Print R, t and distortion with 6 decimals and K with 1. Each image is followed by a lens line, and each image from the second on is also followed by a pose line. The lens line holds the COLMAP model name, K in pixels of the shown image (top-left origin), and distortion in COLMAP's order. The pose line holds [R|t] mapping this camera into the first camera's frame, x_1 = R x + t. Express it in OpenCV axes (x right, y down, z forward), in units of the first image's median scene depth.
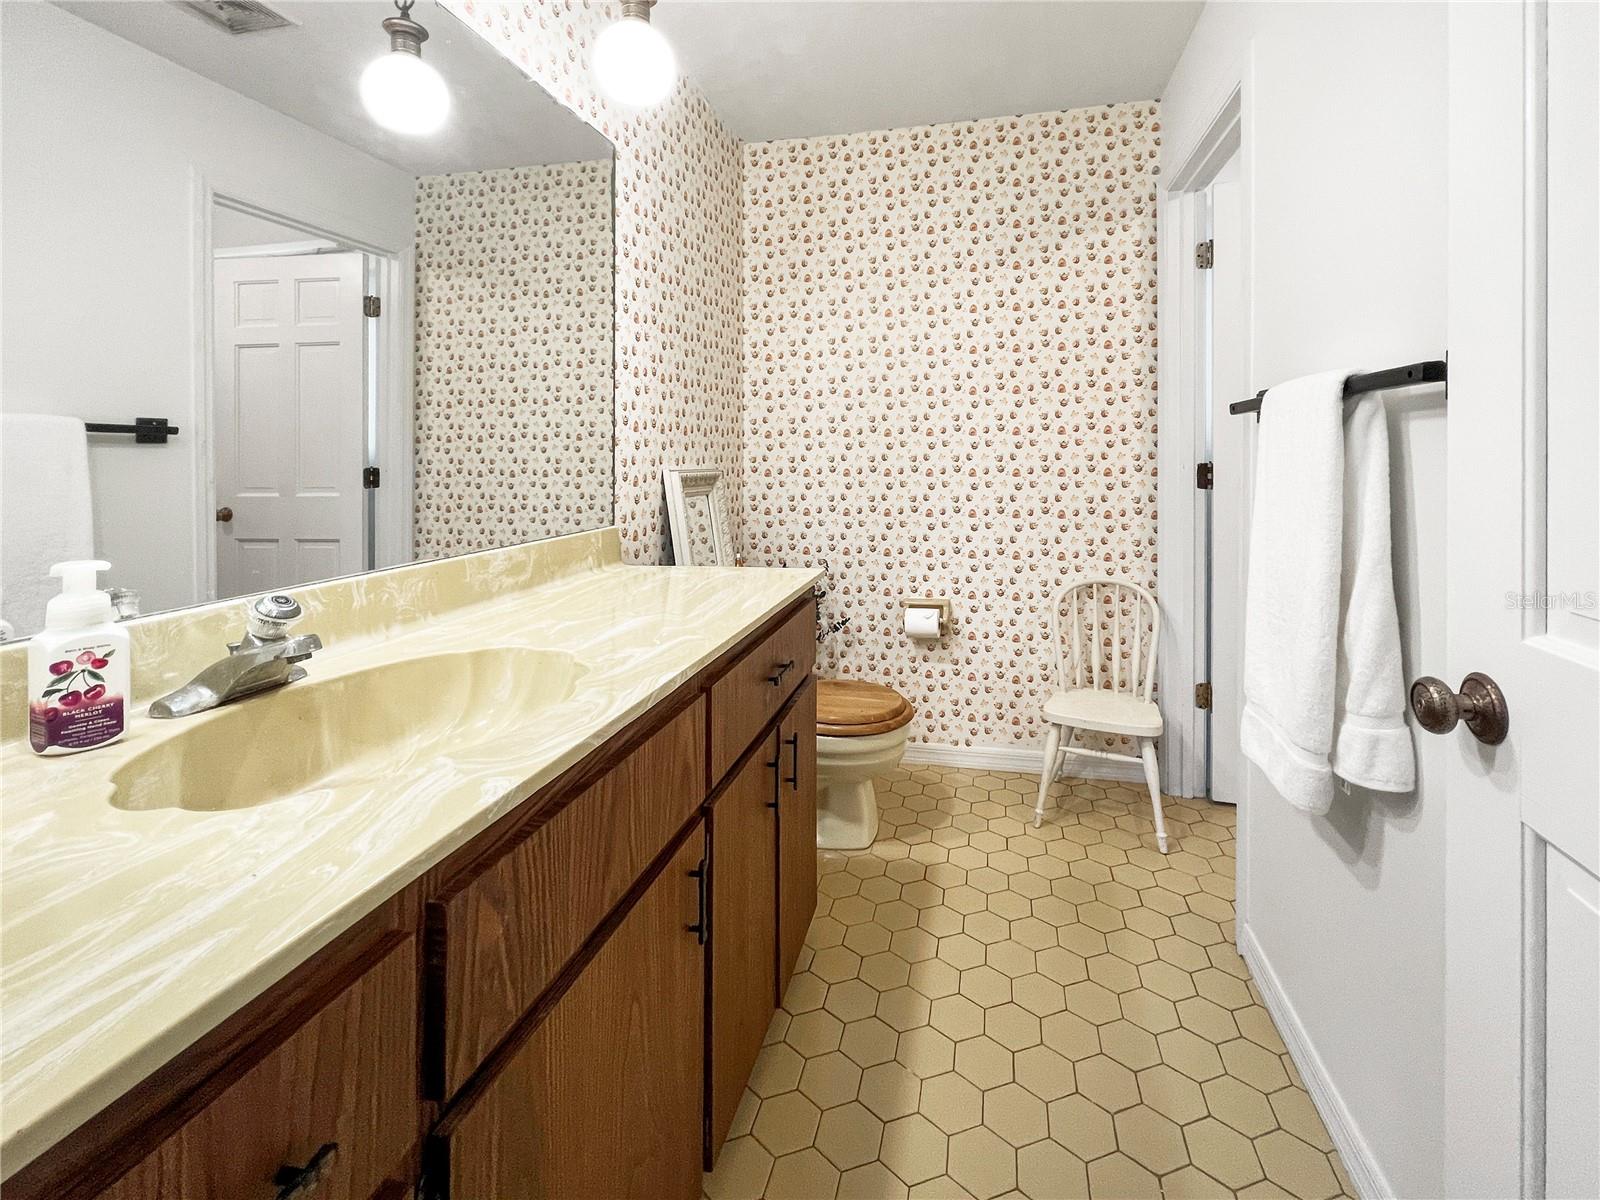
lens RADIAL K [[707.6, 0, 804.1], [0, 707.6, 585.6], [0, 0, 1]] dist [-0.000543, -0.000321]
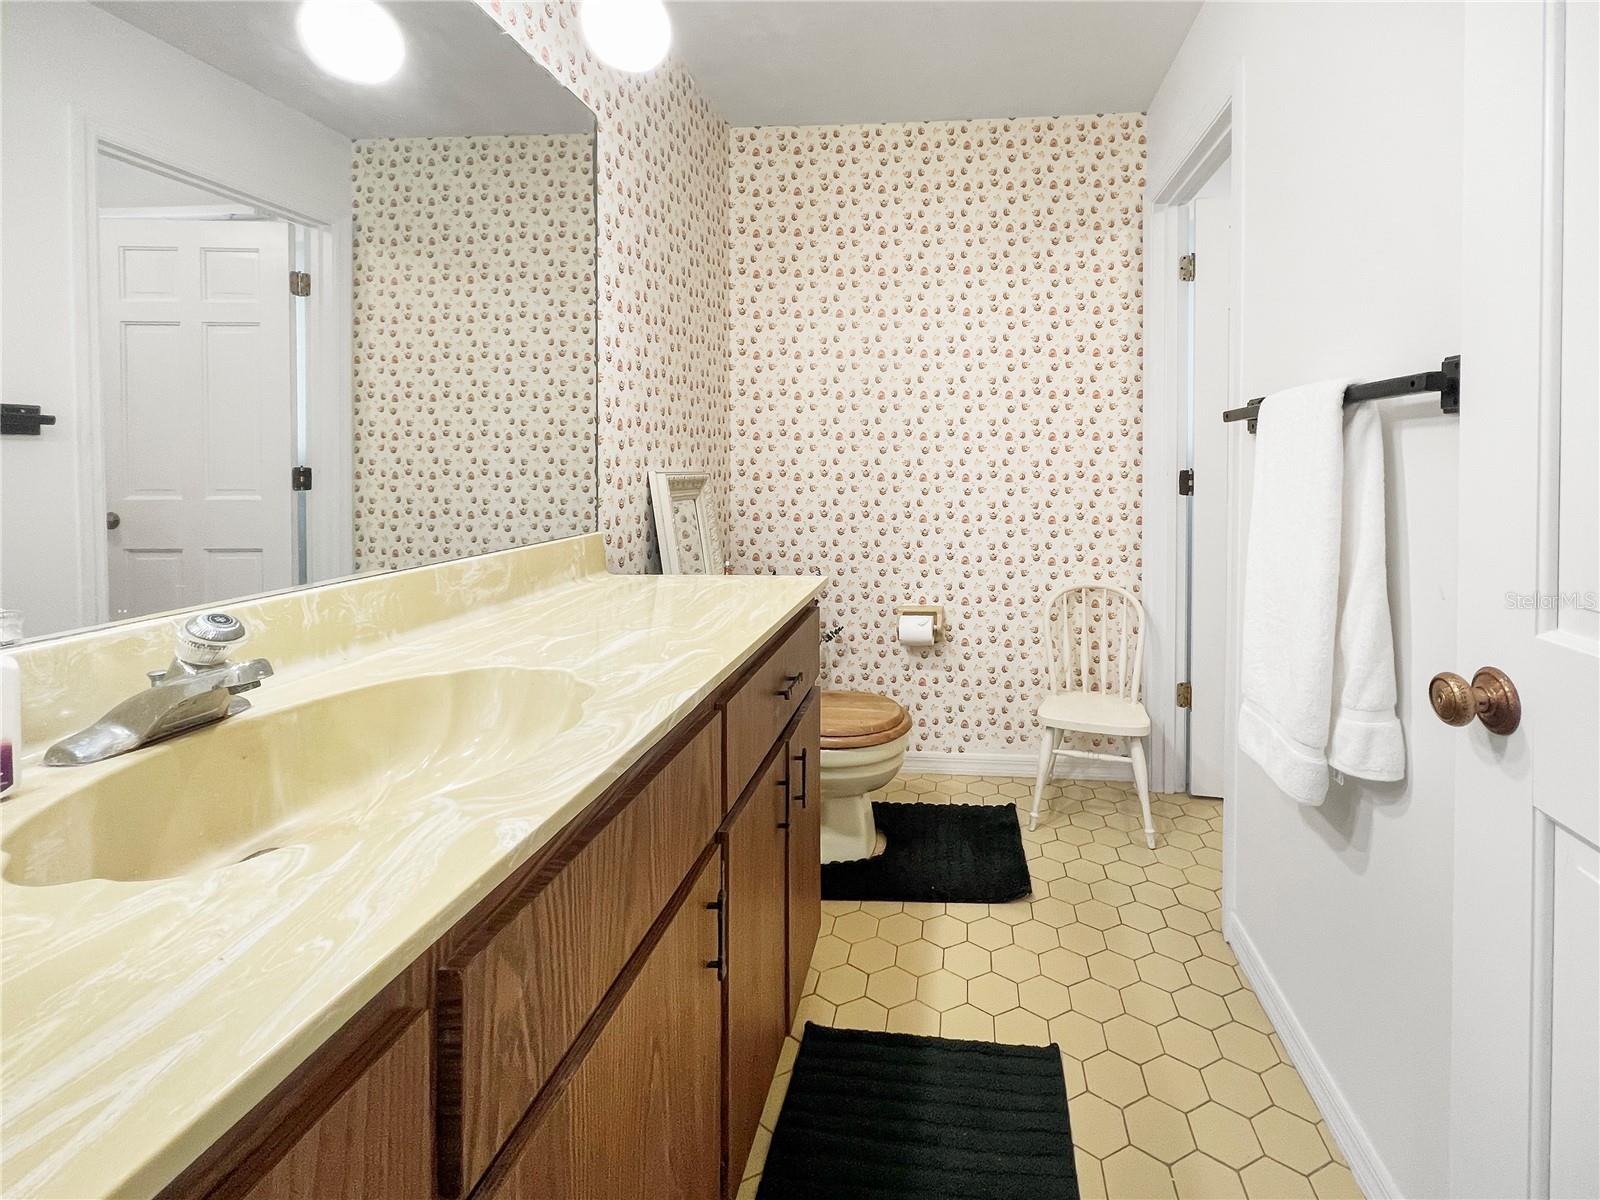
lens RADIAL K [[684.7, 0, 800.0], [0, 684.7, 600.0], [0, 0, 1]] dist [-0.001993, 0.000258]
pose [[0.991063, -0.014754, 0.132577, -0.130503], [0.013815, 0.999873, 0.007994, 0.000786], [-0.132678, -0.006091, 0.991140, 0.082734]]
